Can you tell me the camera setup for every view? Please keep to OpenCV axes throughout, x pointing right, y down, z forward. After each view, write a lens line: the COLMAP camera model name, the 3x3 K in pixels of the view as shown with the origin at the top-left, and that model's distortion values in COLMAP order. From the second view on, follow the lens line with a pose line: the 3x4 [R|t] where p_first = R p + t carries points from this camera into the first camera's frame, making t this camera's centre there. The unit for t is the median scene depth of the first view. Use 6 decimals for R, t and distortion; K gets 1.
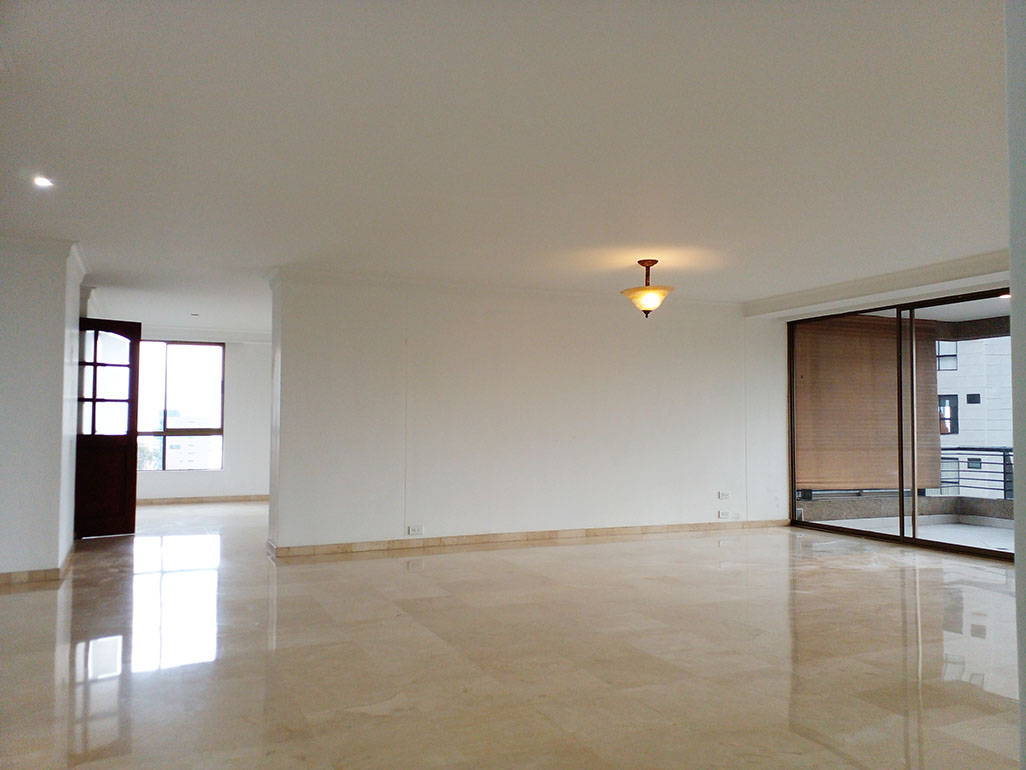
lens RADIAL K [[815.7, 0, 512.0], [0, 815.7, 388.5], [0, 0, 1]] dist [0.107890, -0.185254]
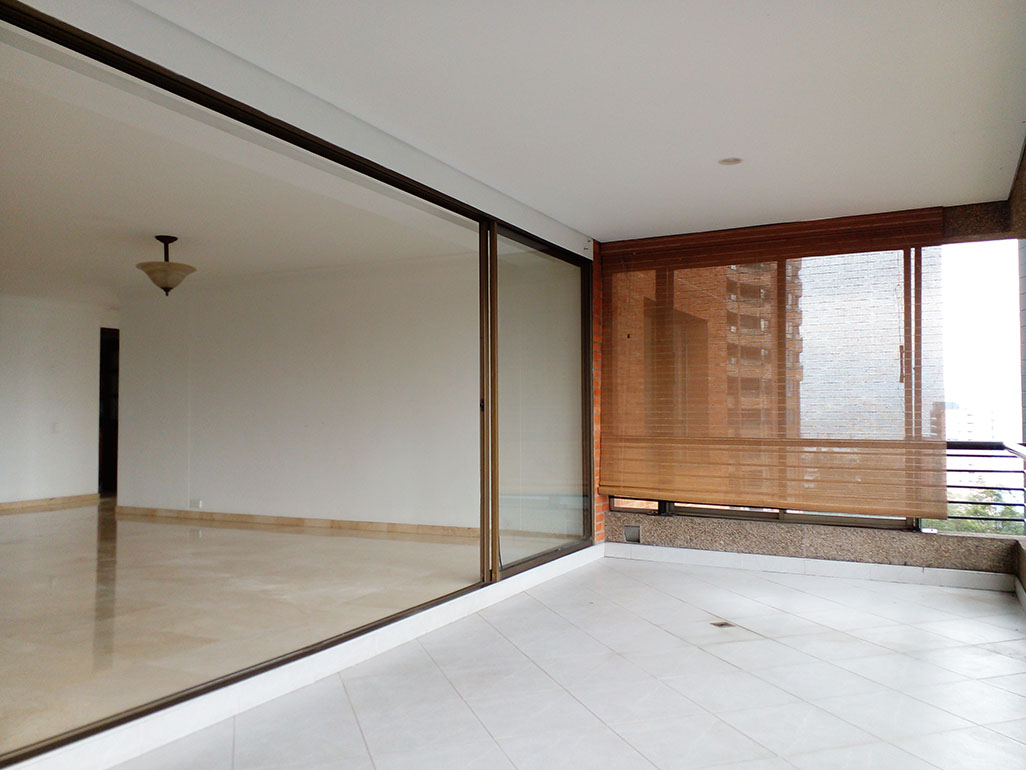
lens RADIAL K [[815.7, 0, 512.0], [0, 815.7, 388.5], [0, 0, 1]] dist [0.107890, -0.185254]
pose [[0.624603, -0.030929, -0.780330, 0.964328], [0.041200, 0.999129, -0.006623, 0.036007], [0.779855, -0.028013, 0.625333, 0.577345]]
